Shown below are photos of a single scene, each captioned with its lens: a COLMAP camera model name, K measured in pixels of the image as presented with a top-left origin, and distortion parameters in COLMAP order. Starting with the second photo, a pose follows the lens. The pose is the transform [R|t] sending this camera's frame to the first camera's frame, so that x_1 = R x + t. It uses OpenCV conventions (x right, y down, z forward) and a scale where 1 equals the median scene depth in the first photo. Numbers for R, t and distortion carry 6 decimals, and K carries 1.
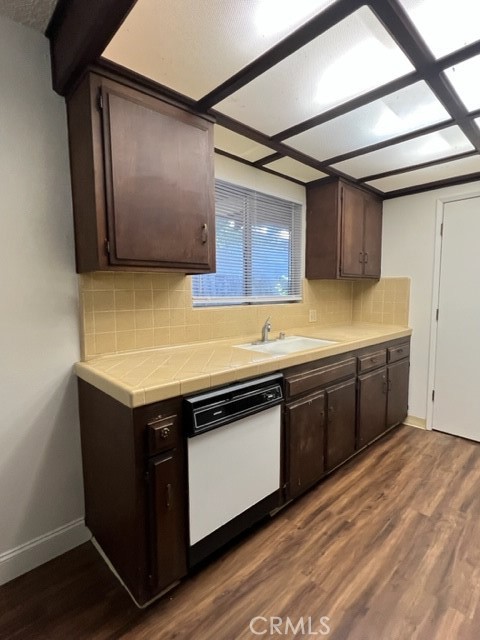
lens RADIAL K [[320.0, 0, 237.0], [0, 320.0, 320.3], [0, 0, 1]] dist [-0.005004, -0.000072]
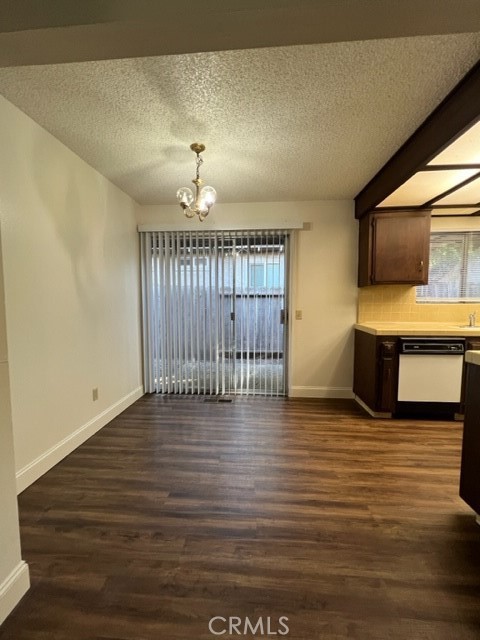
lens RADIAL K [[268.3, 0, 238.8], [0, 268.3, 321.9], [0, 0, 1]] dist [0.002771, 0.000101]
pose [[0.676691, 0.063184, -0.733551, 0.363631], [-0.066052, 0.997503, 0.024987, 0.111378], [0.733299, 0.031544, 0.679175, -0.941269]]
